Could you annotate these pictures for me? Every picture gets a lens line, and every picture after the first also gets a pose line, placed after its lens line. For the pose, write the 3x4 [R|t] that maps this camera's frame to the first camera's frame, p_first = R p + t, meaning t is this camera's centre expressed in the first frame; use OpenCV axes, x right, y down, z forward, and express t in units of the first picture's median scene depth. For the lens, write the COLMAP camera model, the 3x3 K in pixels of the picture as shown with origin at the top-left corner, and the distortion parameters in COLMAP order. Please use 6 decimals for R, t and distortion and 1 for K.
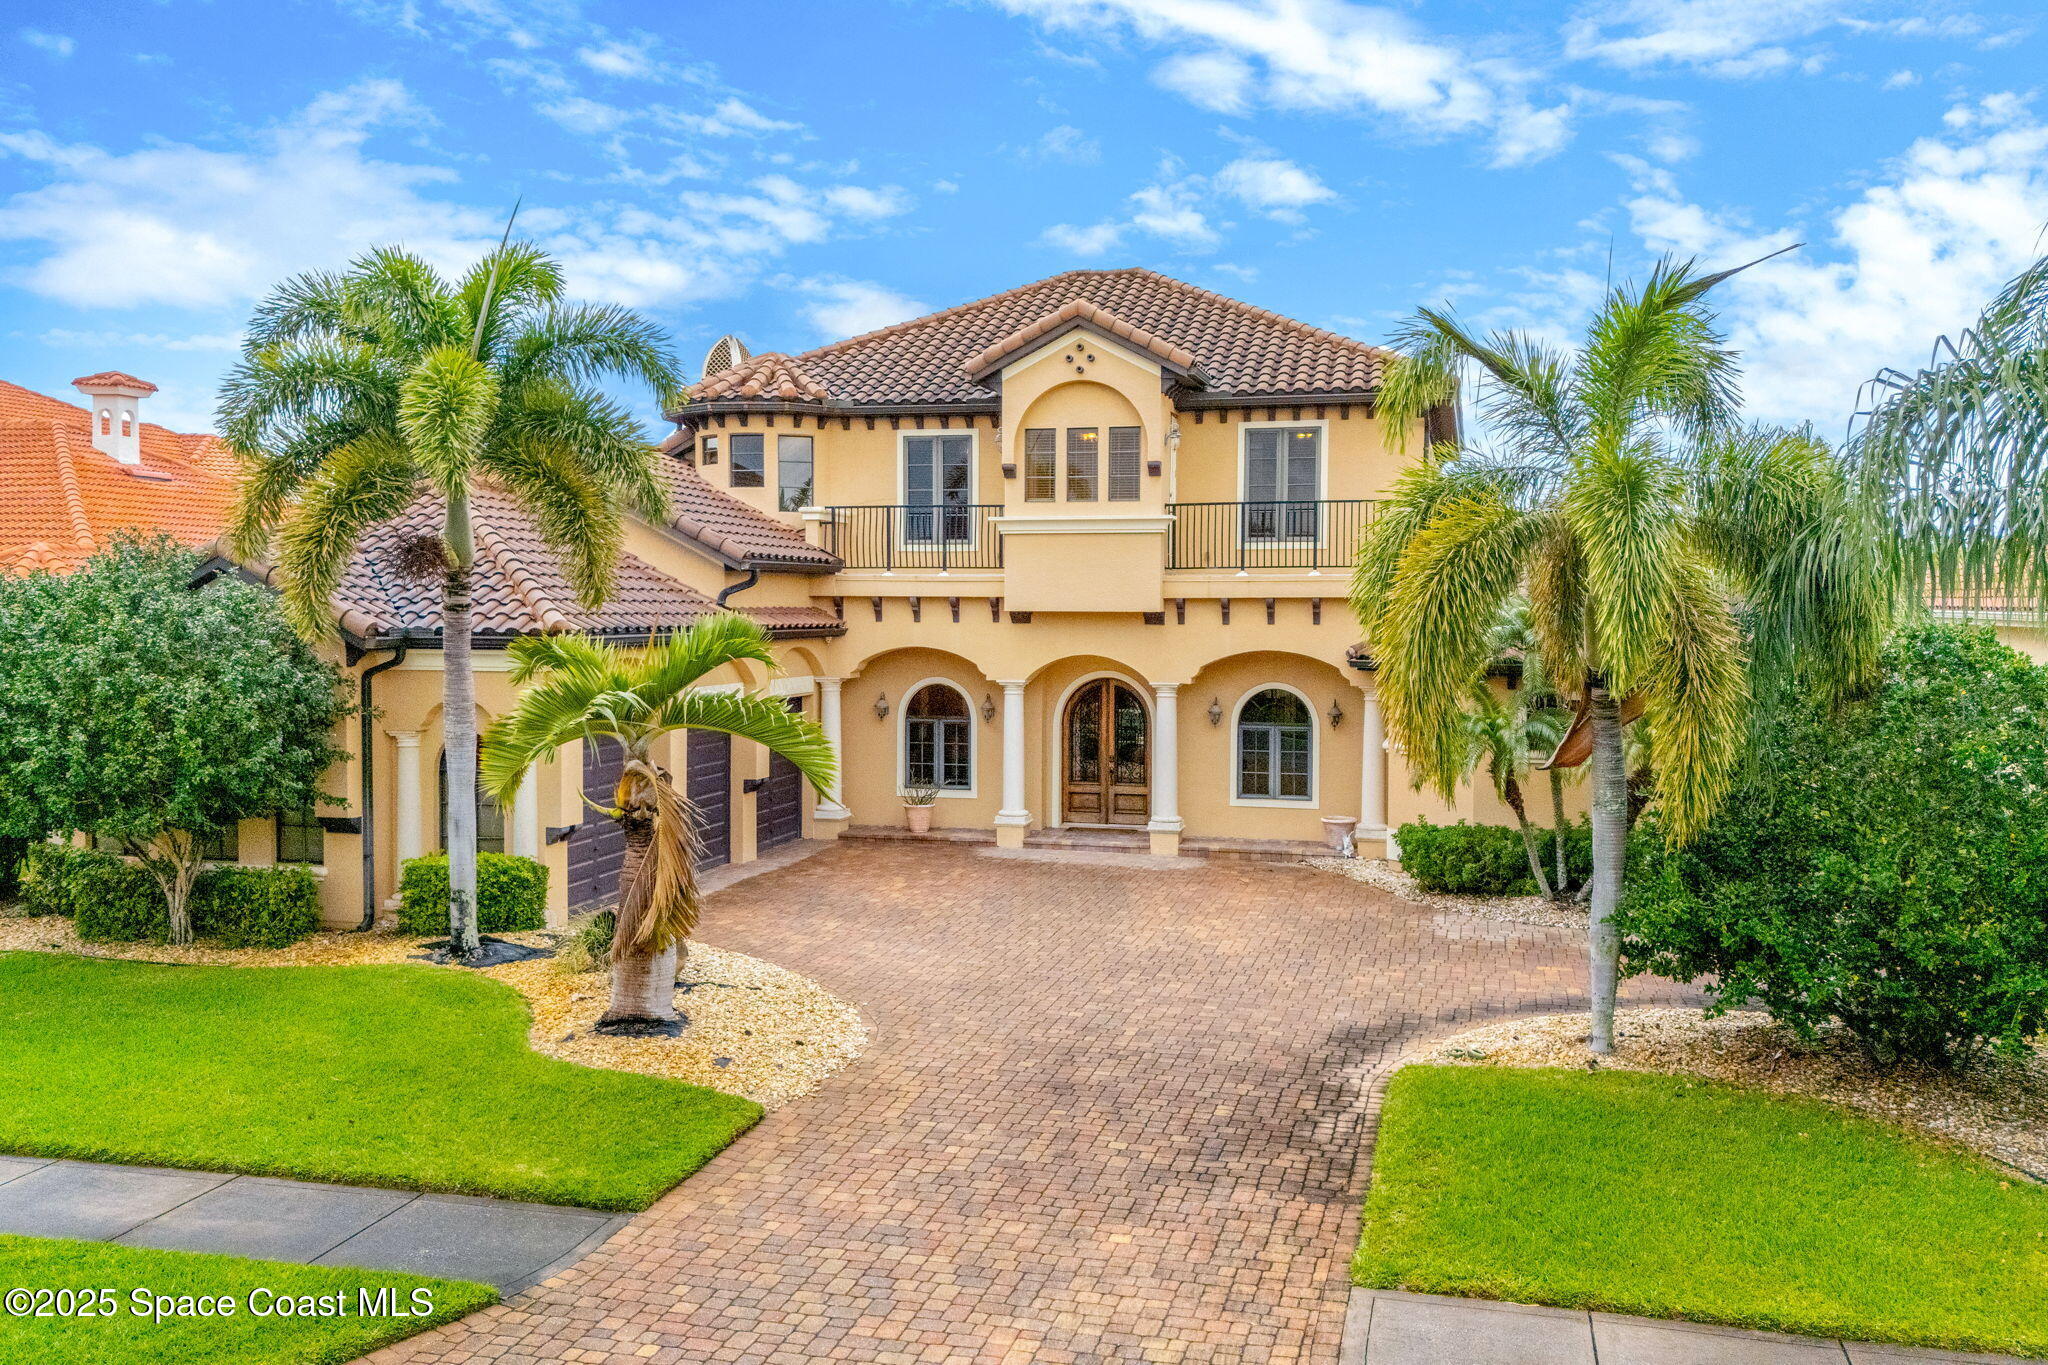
lens RADIAL K [[1734.9, 0, 1024.0], [0, 1734.9, 682.5], [0, 0, 1]] dist [0.115458, -0.001388]
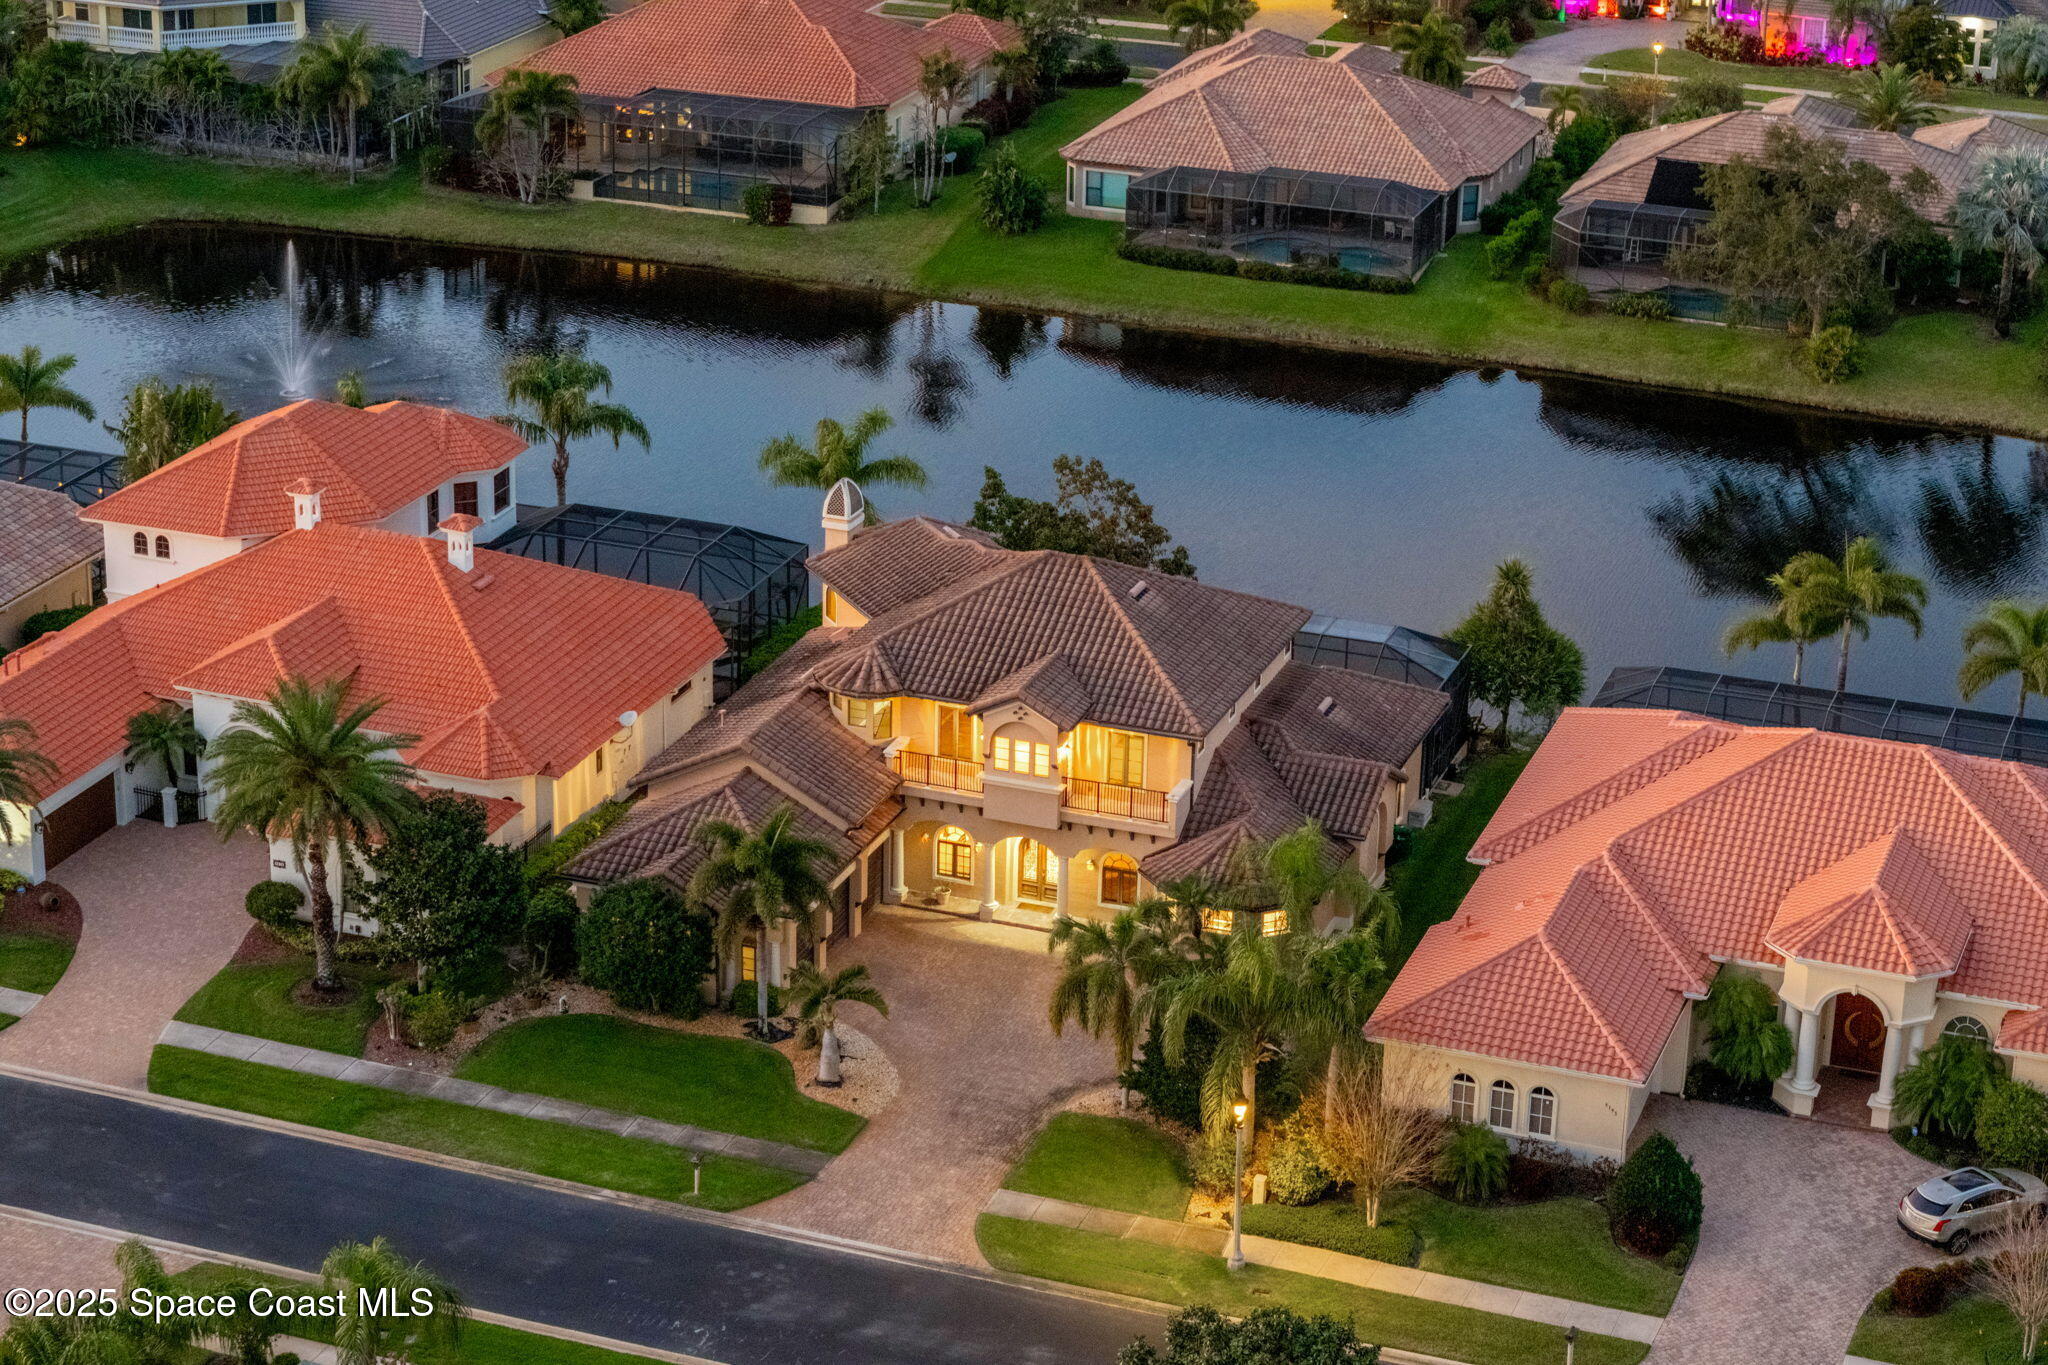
lens RADIAL K [[3877.0, 0, 1024.0], [0, 3877.0, 682.5], [0, 0, 1]] dist [-0.029696, -0.059980]
pose [[0.994281, 0.052030, -0.093262, 0.452311], [-0.019635, 0.947467, 0.319249, -1.648845], [0.104973, -0.315593, 0.943071, -3.229367]]
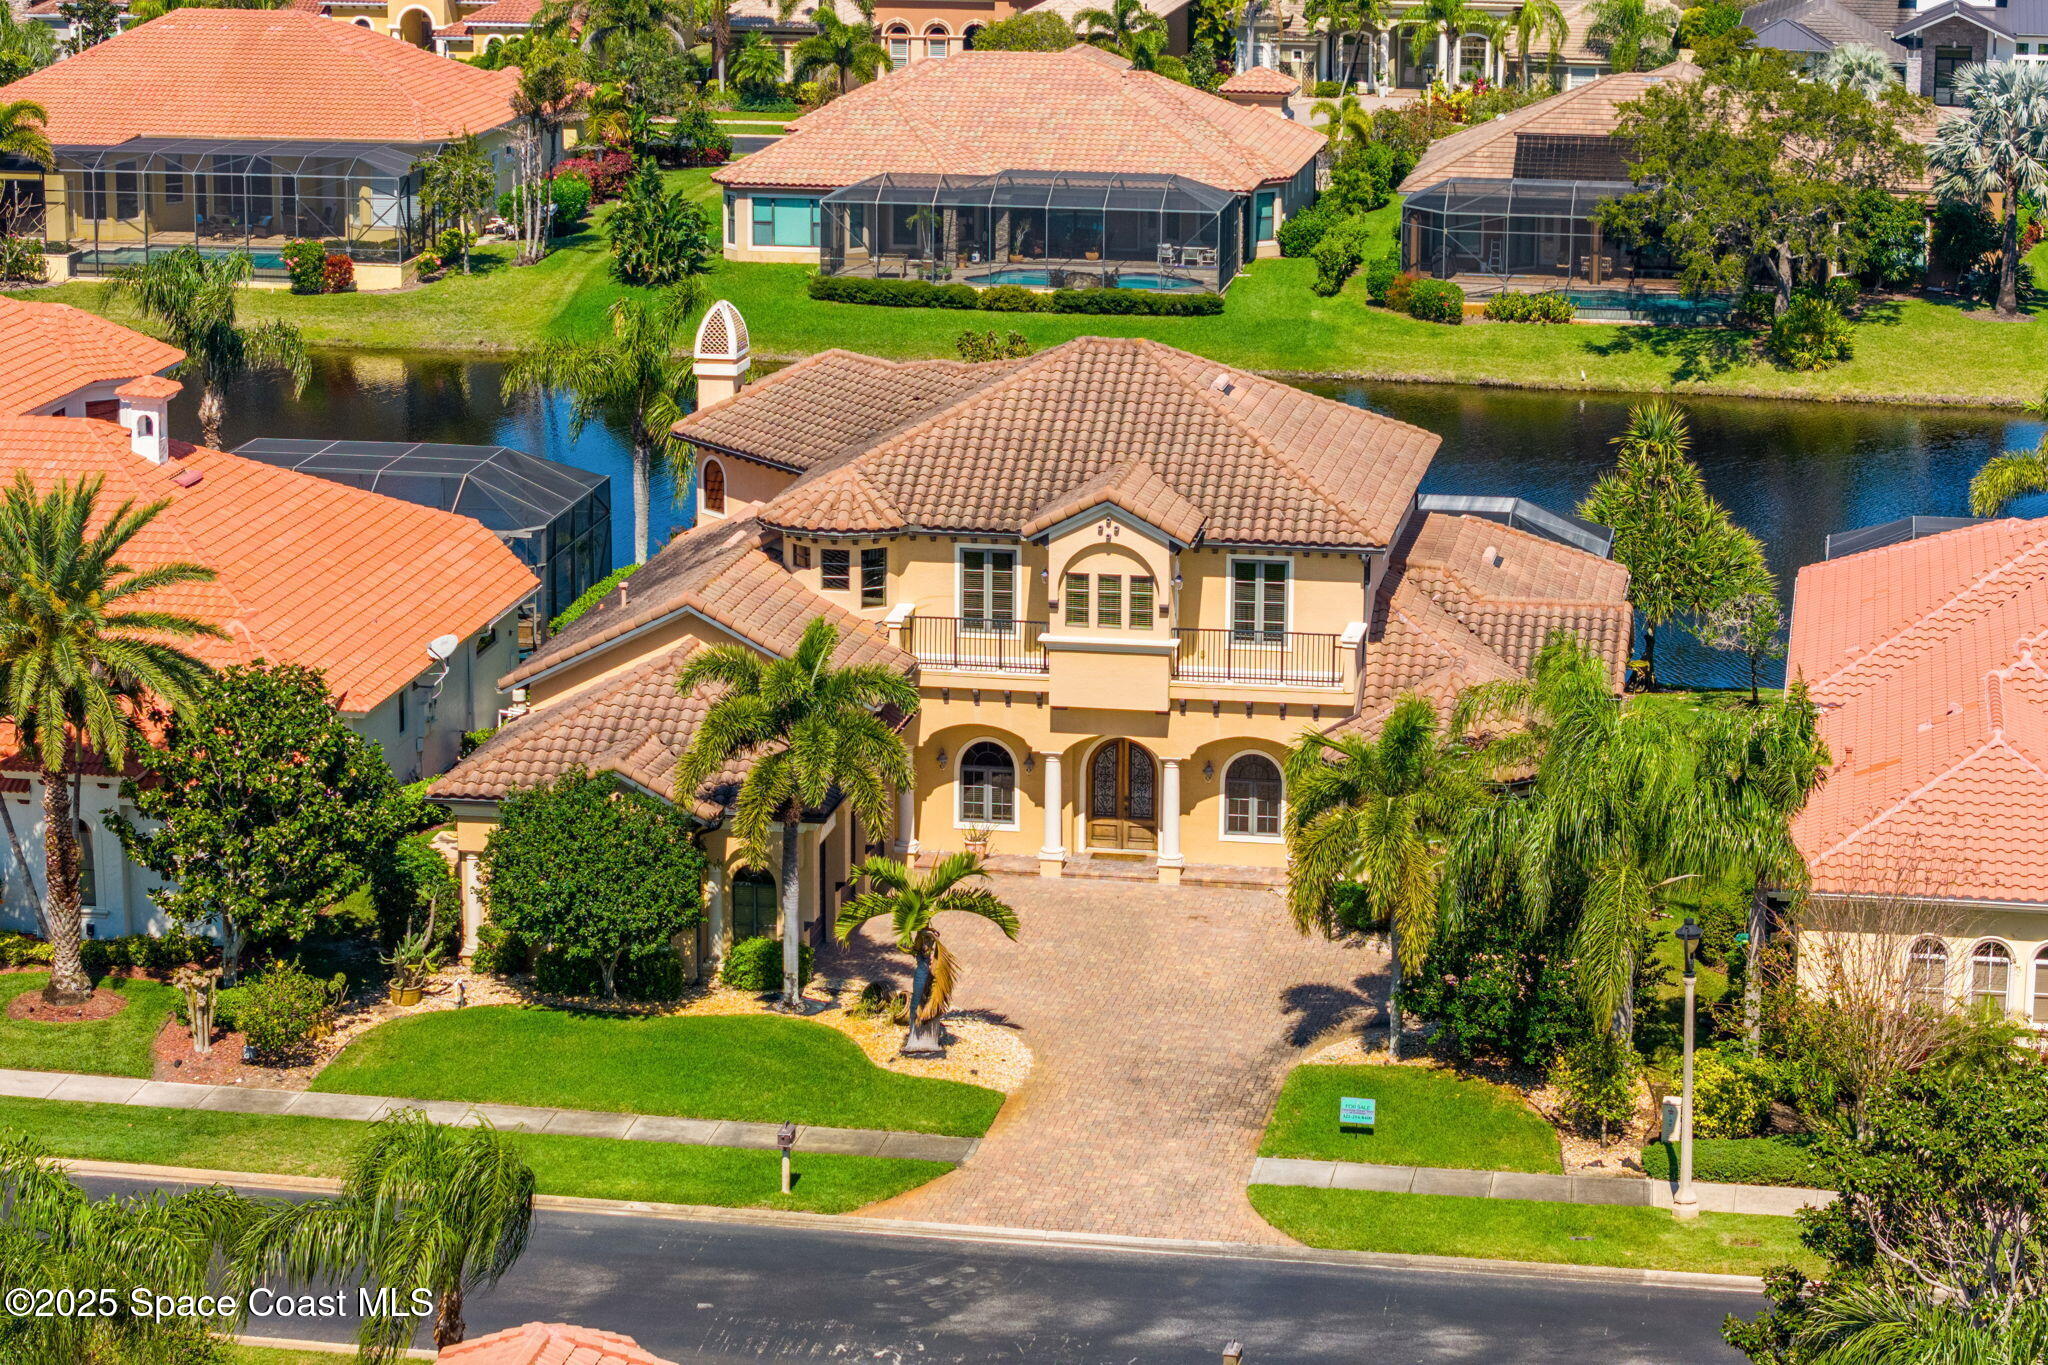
lens RADIAL K [[4590.8, 0, 1024.0], [0, 4590.8, 682.5], [0, 0, 1]] dist [-0.080848, 0.217327]
pose [[0.997388, -0.015169, 0.070624, -0.279999], [0.001797, 0.982608, 0.185681, -0.715343], [-0.072212, -0.185069, 0.980069, -2.440099]]
